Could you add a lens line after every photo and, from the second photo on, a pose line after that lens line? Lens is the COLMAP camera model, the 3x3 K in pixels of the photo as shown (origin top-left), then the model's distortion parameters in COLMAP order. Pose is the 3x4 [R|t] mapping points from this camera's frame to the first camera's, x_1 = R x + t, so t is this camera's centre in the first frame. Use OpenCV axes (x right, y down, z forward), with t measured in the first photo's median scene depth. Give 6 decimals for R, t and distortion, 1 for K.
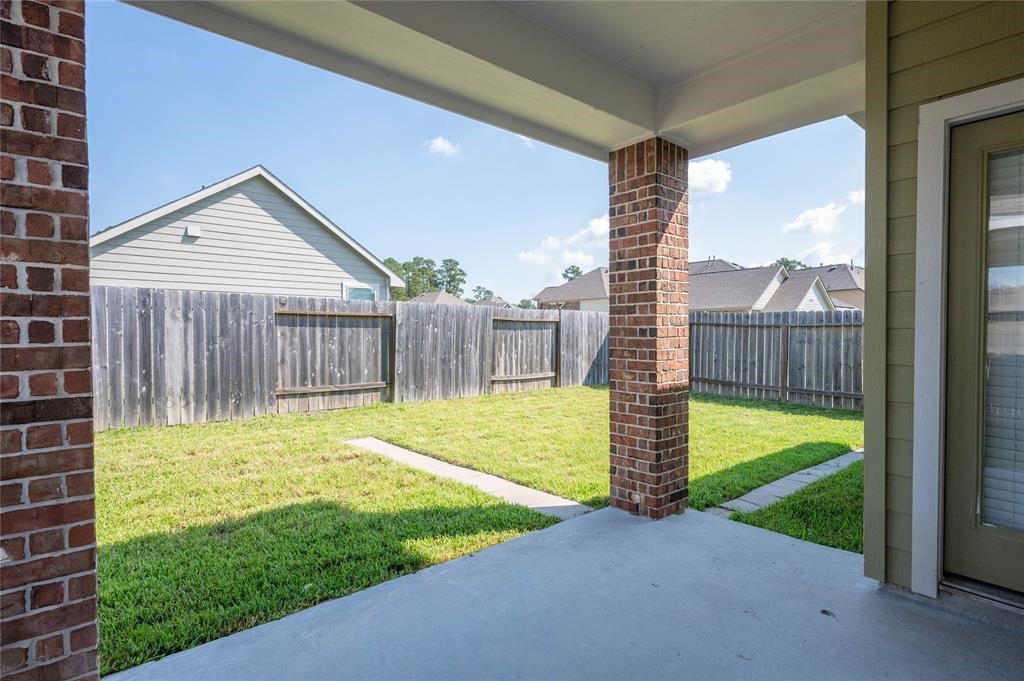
lens RADIAL K [[501.4, 0, 510.7], [0, 501.4, 341.0], [0, 0, 1]] dist [0.000957, 0.000110]
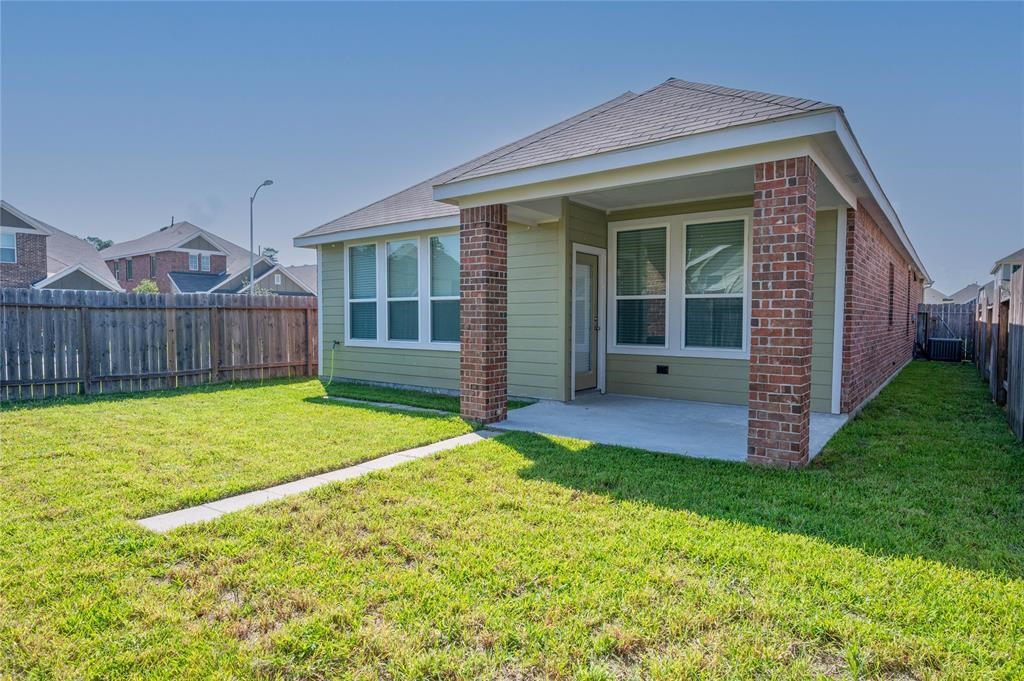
lens RADIAL K [[565.0, 0, 511.0], [0, 565.0, 341.9], [0, 0, 1]] dist [-0.020492, -0.000031]
pose [[-0.217363, -0.039265, 0.975301, -0.610771], [0.012179, 0.999004, 0.042934, -0.002794], [-0.976015, 0.021210, -0.216668, 0.516778]]
